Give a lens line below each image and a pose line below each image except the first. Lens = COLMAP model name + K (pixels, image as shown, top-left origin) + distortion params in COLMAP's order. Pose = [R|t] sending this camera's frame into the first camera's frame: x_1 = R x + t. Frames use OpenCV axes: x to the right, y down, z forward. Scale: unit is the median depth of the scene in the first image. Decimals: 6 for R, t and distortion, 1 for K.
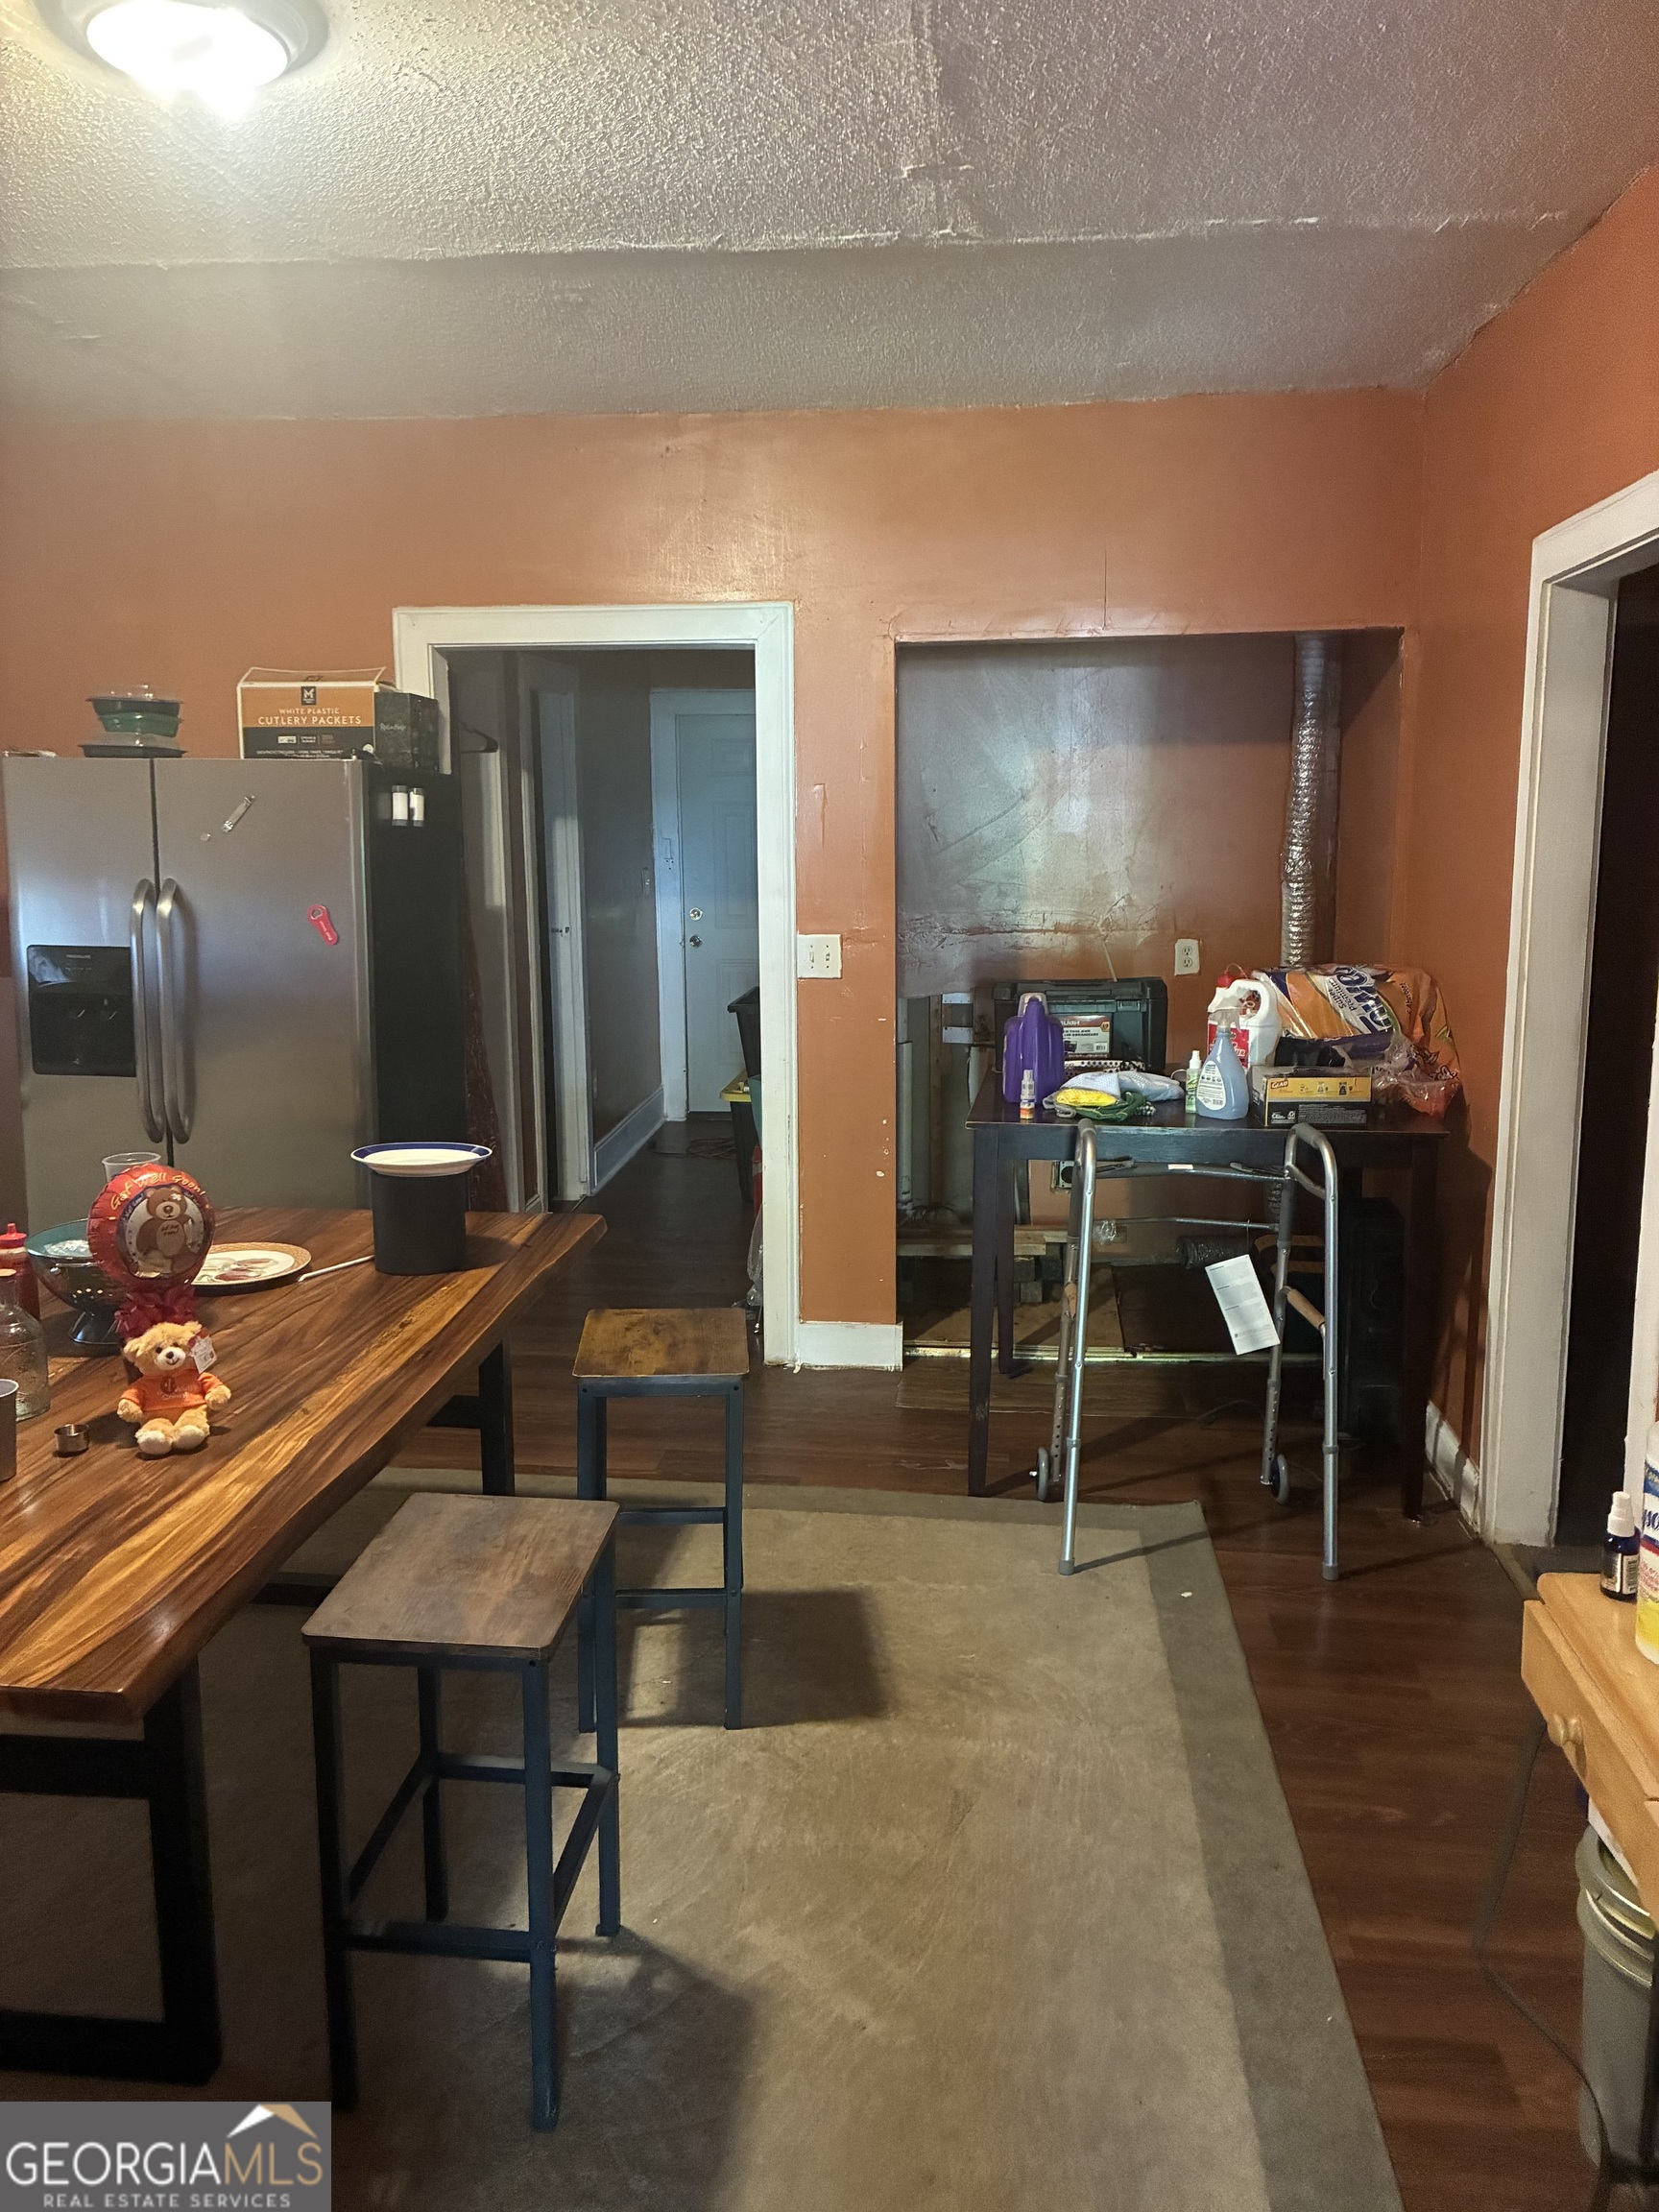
lens RADIAL K [[1675.9, 0, 815.3], [0, 1675.9, 1104.2], [0, 0, 1]] dist [0.022460, -0.008067]
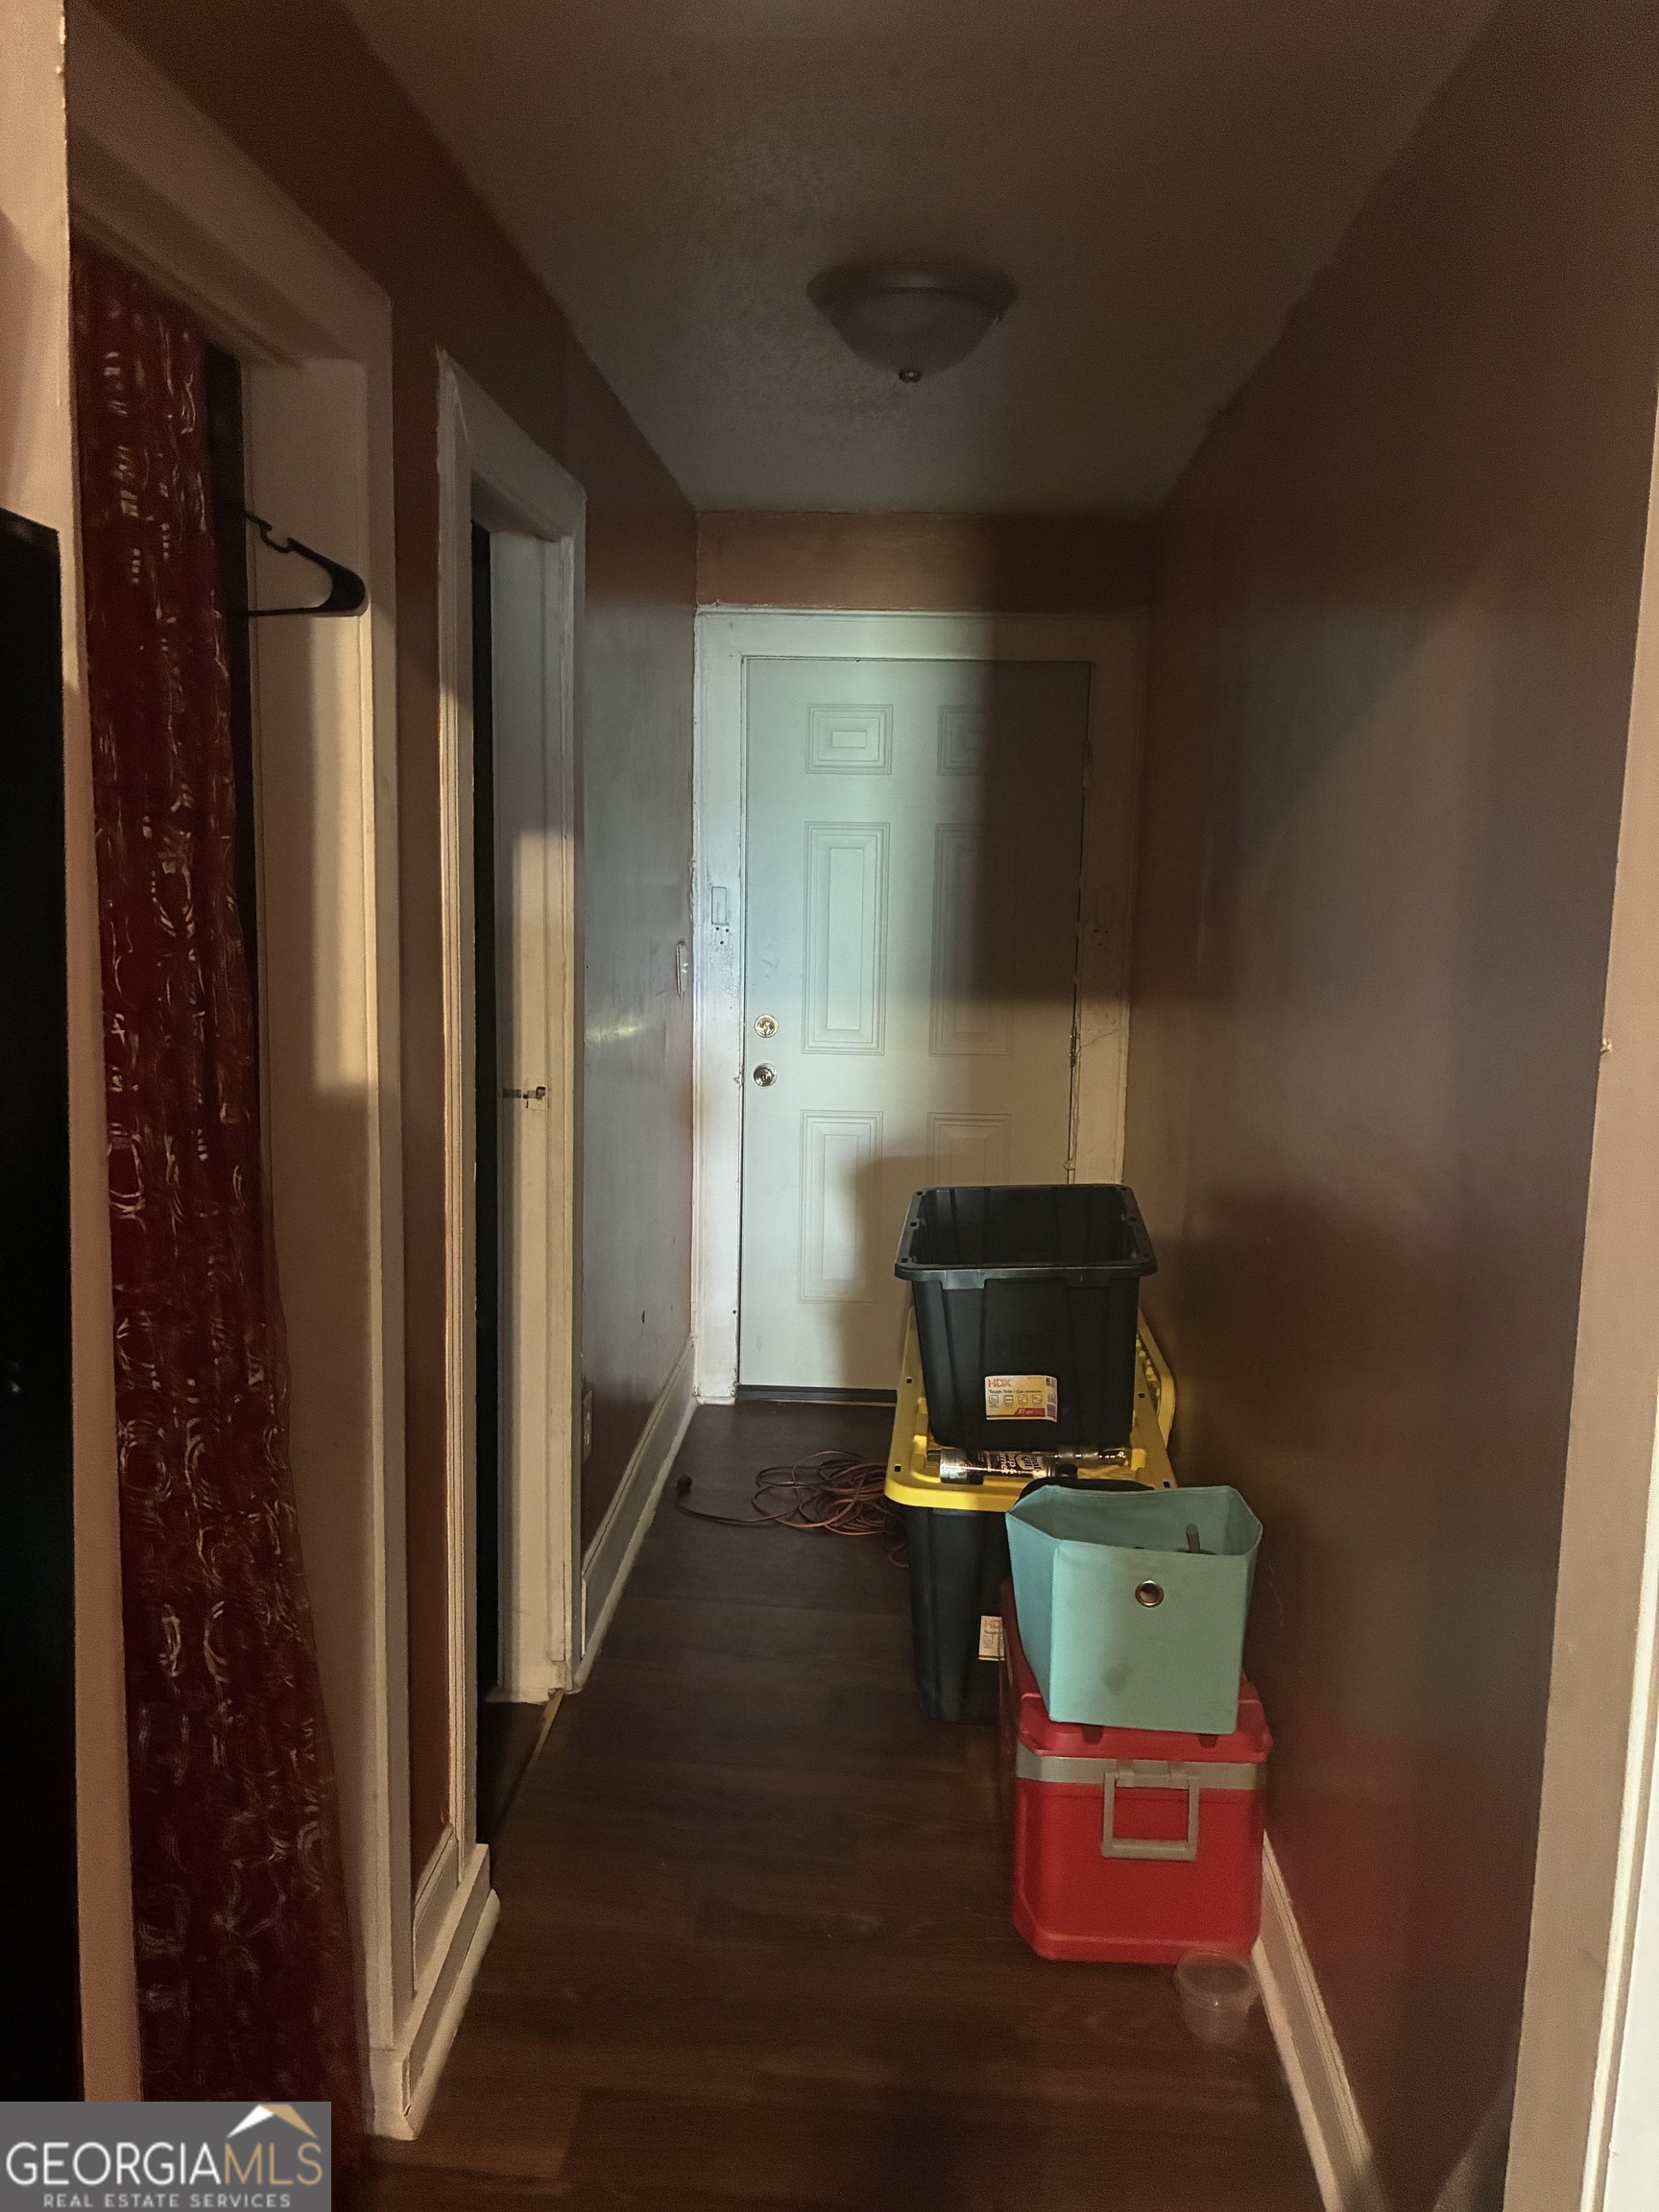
lens RADIAL K [[1675.9, 0, 815.3], [0, 1675.9, 1104.2], [0, 0, 1]] dist [0.022460, -0.008067]
pose [[0.998702, 0.026560, 0.043462, -0.200977], [-0.025452, 0.999342, -0.025836, -0.192875], [-0.044119, 0.024696, 0.998721, 1.186830]]
